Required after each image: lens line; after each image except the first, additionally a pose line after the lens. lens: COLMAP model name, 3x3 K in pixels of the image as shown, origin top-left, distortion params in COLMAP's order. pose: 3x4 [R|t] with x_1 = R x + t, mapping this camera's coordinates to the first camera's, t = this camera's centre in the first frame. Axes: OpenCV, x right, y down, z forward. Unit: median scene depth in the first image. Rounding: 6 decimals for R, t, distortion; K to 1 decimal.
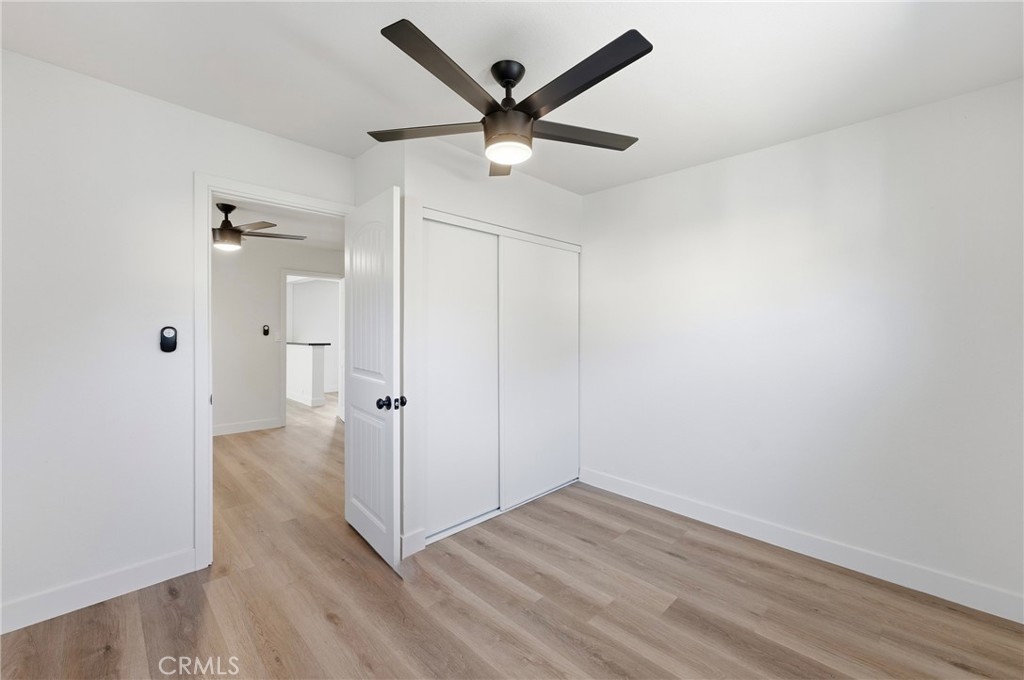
lens RADIAL K [[417.5, 0, 504.6], [0, 417.5, 337.3], [0, 0, 1]] dist [0.002262, 0.000122]
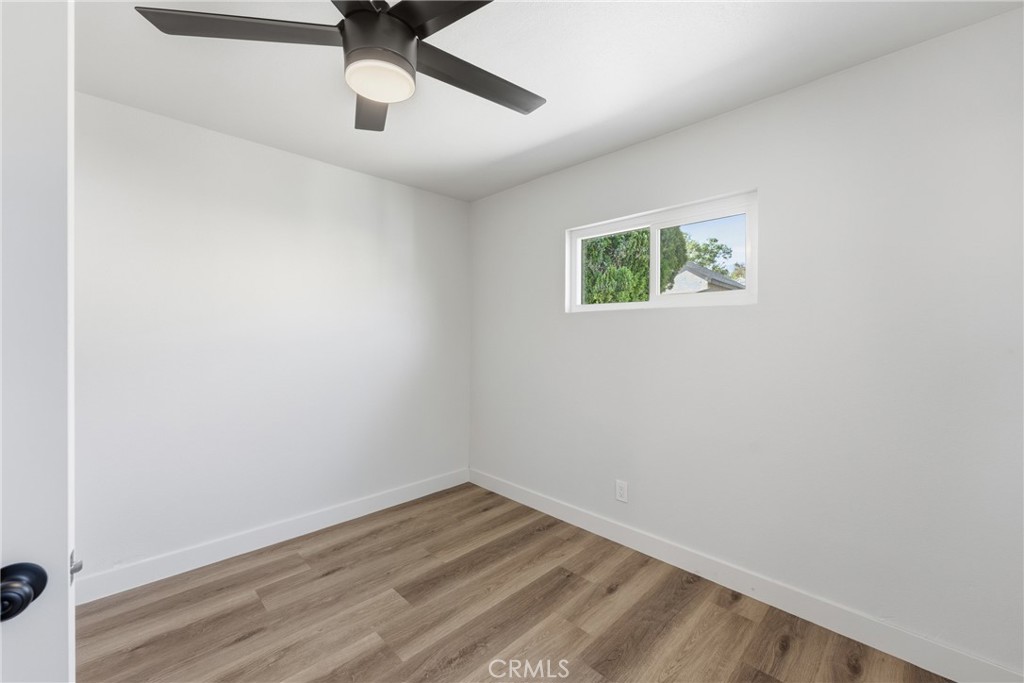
lens RADIAL K [[417.5, 0, 504.6], [0, 417.5, 338.8], [0, 0, 1]] dist [0.002262, 0.000122]
pose [[0.003703, -0.017706, 0.999836, -0.590135], [0.019043, 0.999663, 0.017632, -0.020421], [-0.999812, 0.018974, 0.004039, 0.656526]]
